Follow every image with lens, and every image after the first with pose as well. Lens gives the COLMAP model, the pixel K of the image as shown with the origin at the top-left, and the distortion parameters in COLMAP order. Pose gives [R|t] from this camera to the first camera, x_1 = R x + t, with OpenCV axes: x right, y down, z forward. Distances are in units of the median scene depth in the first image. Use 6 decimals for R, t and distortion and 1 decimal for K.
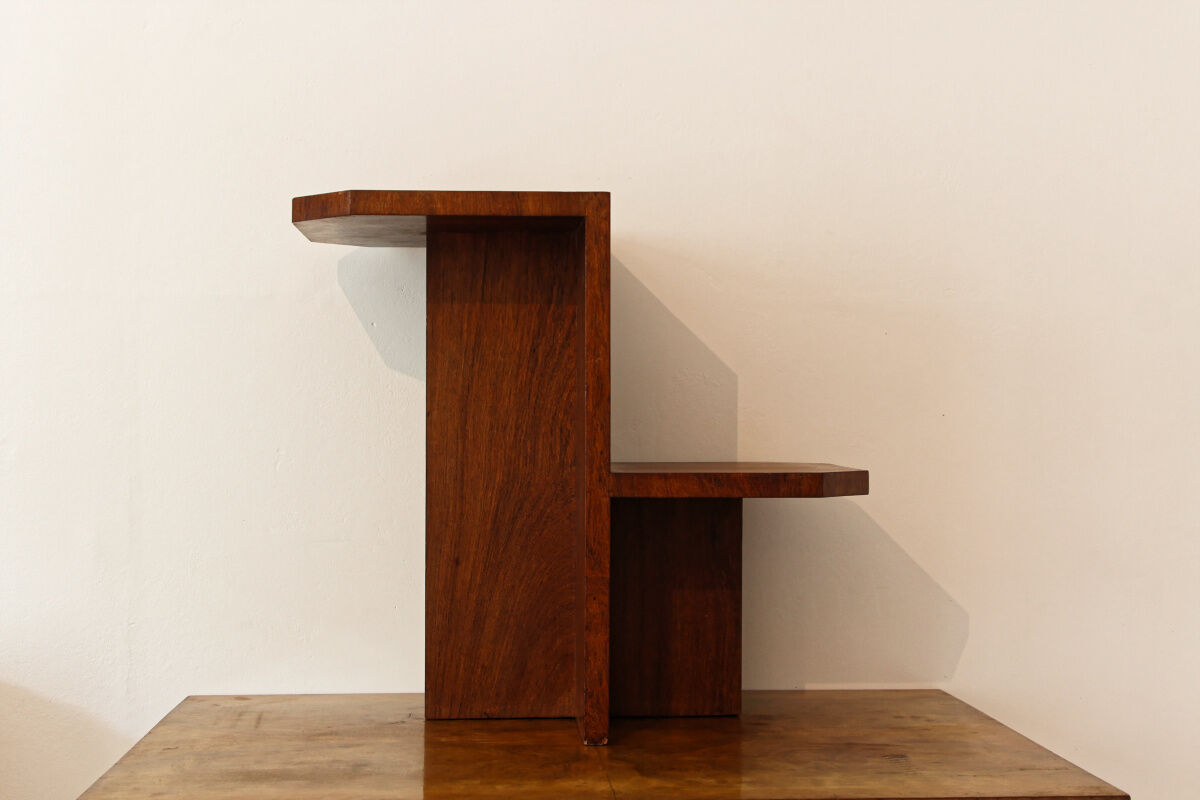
lens RADIAL K [[1675.3, 0, 600.0], [0, 1675.3, 400.0], [0, 0, 1]] dist [0.040174, 0.058056]
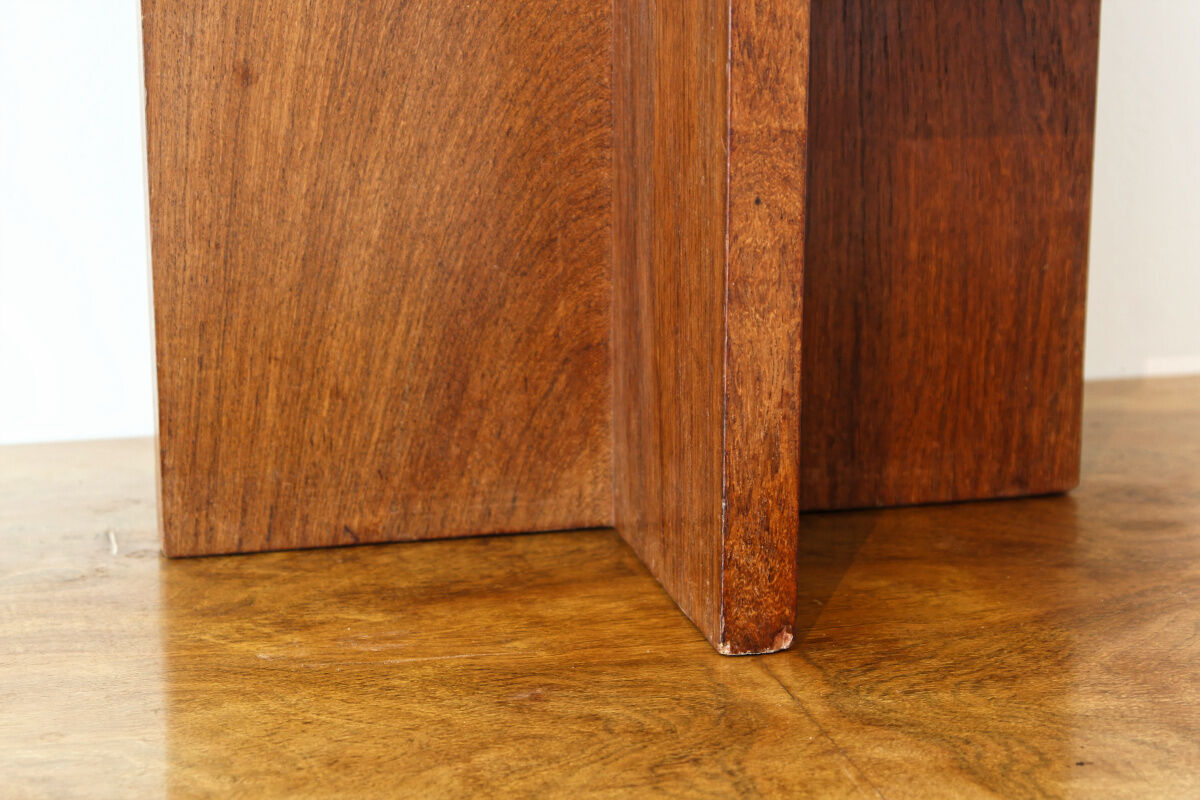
lens RADIAL K [[2883.6, 0, 600.0], [0, 2883.6, 400.0], [0, 0, 1]] dist [0.063532, 0.276322]
pose [[0.987814, -0.042607, 0.149693, -0.108437], [0.004127, 0.968631, 0.248470, 0.022431], [-0.155584, -0.244824, 0.957003, 0.479718]]
